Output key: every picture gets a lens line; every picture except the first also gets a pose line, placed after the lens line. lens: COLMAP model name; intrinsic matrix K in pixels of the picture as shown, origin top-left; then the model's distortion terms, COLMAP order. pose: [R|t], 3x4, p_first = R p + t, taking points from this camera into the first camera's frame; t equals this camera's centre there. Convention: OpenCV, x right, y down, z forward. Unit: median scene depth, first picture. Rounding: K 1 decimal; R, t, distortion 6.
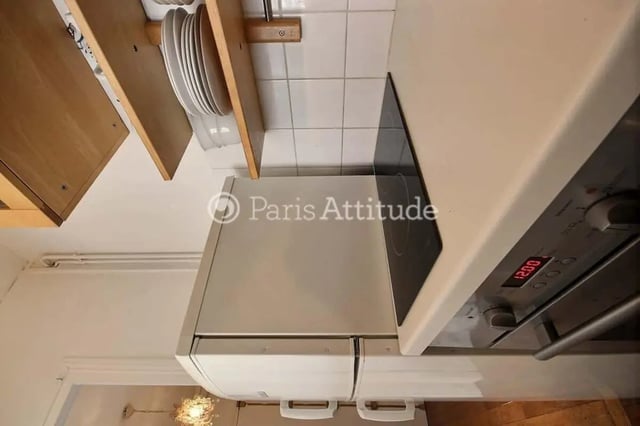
lens RADIAL K [[304.2, 0, 320.0], [0, 304.2, 213.0], [0, 0, 1]] dist [-0.013264, -0.000889]
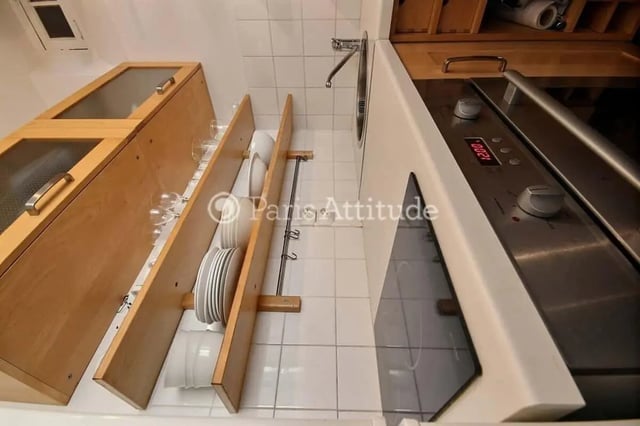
lens RADIAL K [[304.2, 0, 320.0], [0, 304.2, 213.0], [0, 0, 1]] dist [-0.013264, -0.000889]
pose [[0.998909, 0.034214, -0.031785, 0.046431], [-0.027103, -0.129533, -0.991205, 0.721342], [-0.038030, 0.990985, -0.128465, 0.747501]]
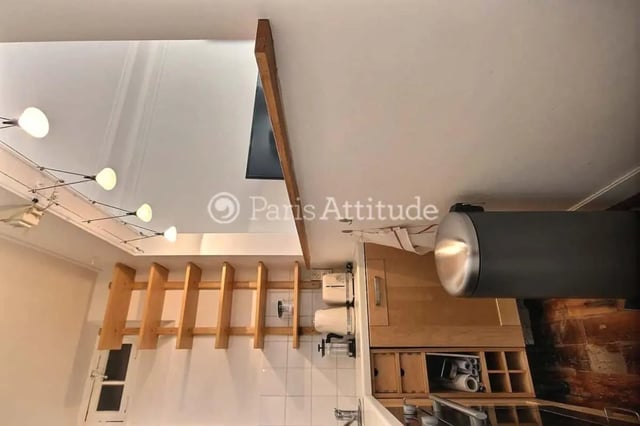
lens RADIAL K [[304.2, 0, 320.0], [0, 304.2, 213.0], [0, 0, 1]] dist [-0.013264, -0.000889]
pose [[0.999376, -0.010127, -0.033835, 0.021433], [-0.019237, -0.959509, -0.281021, 0.995877], [-0.029620, 0.281496, -0.959105, 1.082457]]
